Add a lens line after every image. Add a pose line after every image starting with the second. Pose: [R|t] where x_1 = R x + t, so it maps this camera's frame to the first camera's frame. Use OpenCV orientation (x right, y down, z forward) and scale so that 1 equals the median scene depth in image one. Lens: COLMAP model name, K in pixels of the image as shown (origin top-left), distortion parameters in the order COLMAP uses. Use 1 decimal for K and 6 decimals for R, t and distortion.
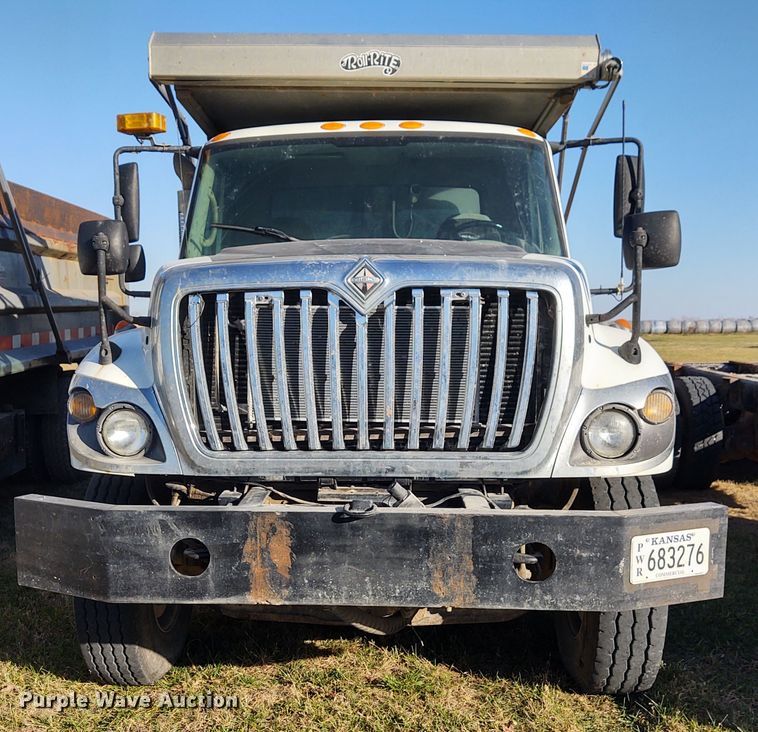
lens RADIAL K [[884.8, 0, 345.6], [0, 884.8, 432.2], [0, 0, 1]] dist [0.129350, -0.361673]
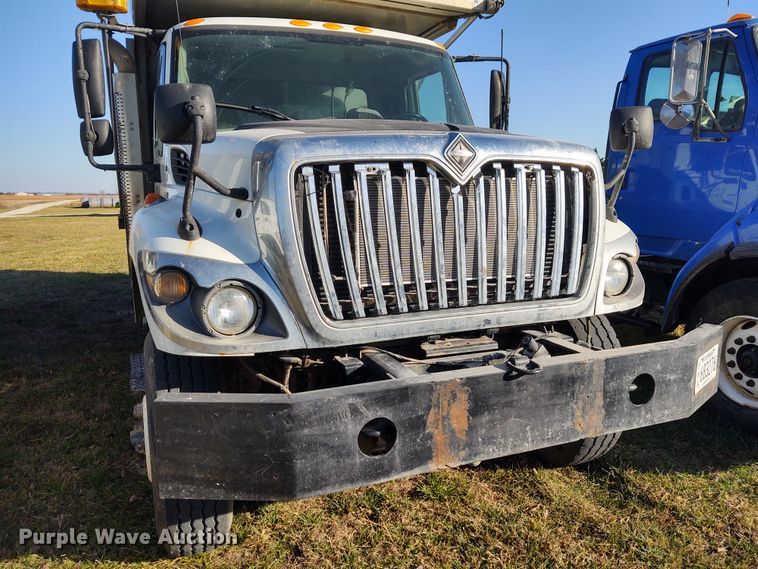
lens RADIAL K [[577.6, 0, 380.3], [0, 577.6, 289.4], [0, 0, 1]] dist [0.039872, -0.079602]
pose [[0.901028, -0.077664, 0.426752, -0.387995], [0.060256, 0.996712, 0.054168, -0.048692], [-0.429556, -0.023093, 0.902745, 0.392644]]
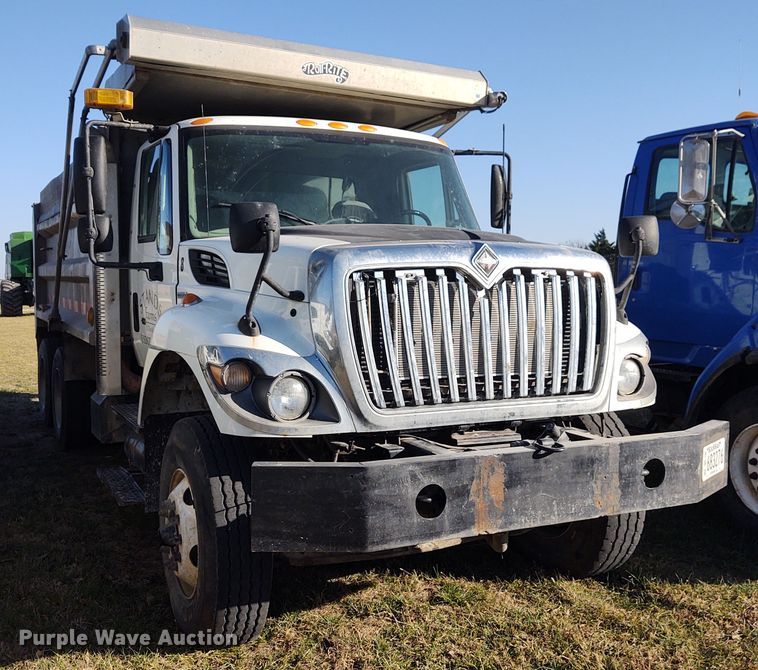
lens RADIAL K [[826.4, 0, 343.0], [0, 826.4, 339.6], [0, 0, 1]] dist [0.082744, -0.235272]
pose [[0.880238, -0.029104, 0.473639, -0.700134], [0.056771, 0.997408, -0.044217, -0.023862], [-0.471125, 0.065810, 0.879608, 0.092328]]
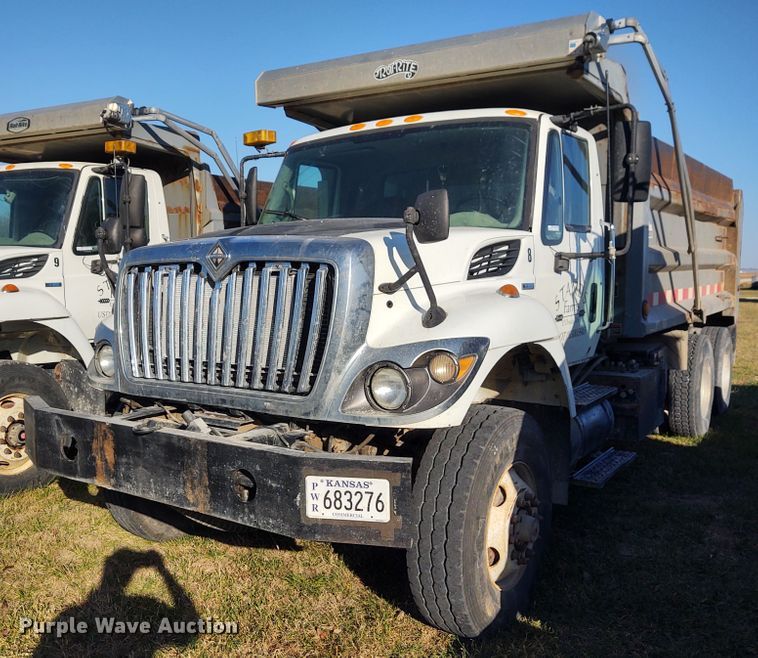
lens RADIAL K [[755.3, 0, 309.1], [0, 755.3, 327.9], [0, 0, 1]] dist [0.059957, -0.114745]
pose [[0.829714, 0.039124, -0.556815, 0.764569], [-0.065765, 0.997445, -0.027913, -0.042743], [0.554301, 0.059778, 0.830167, 0.150061]]
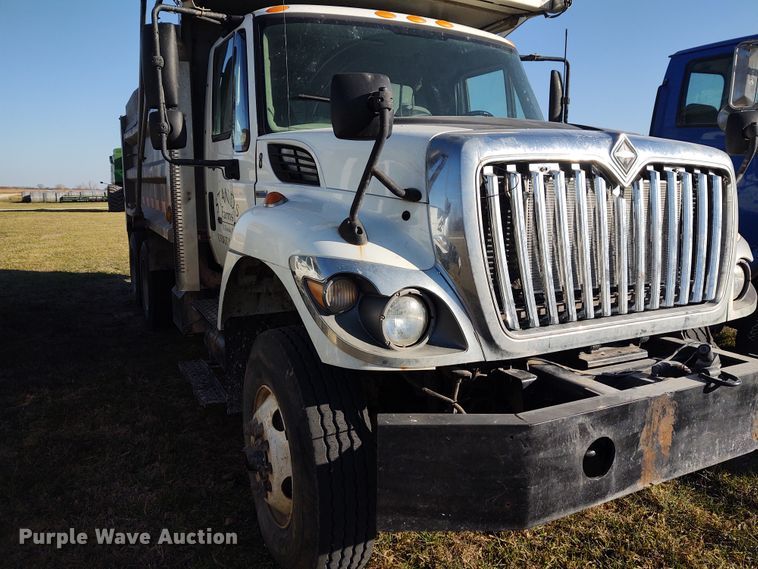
lens RADIAL K [[580.3, 0, 379.0], [0, 580.3, 284.5], [0, 0, 1]] dist [0.014199, -0.040766]
pose [[0.861804, -0.076238, 0.501479, -0.588049], [0.056555, 0.996918, 0.054367, -0.071920], [-0.504078, -0.018492, 0.863460, 0.549017]]
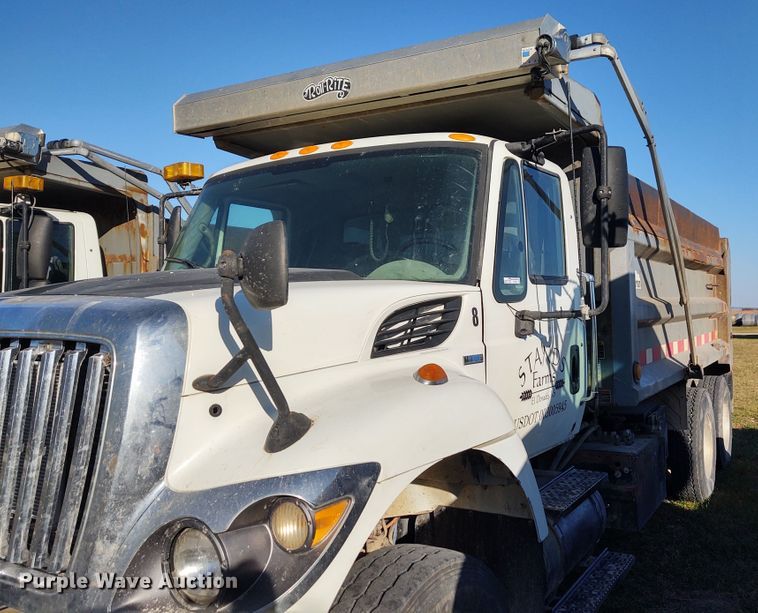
lens RADIAL K [[688.4, 0, 432.3], [0, 688.4, 278.2], [0, 0, 1]] dist [0.015601, -0.004864]
pose [[0.887443, -0.035096, -0.459578, 0.704577], [-0.043414, 0.986299, -0.159153, -0.132531], [0.458867, 0.161192, 0.873761, 0.619493]]
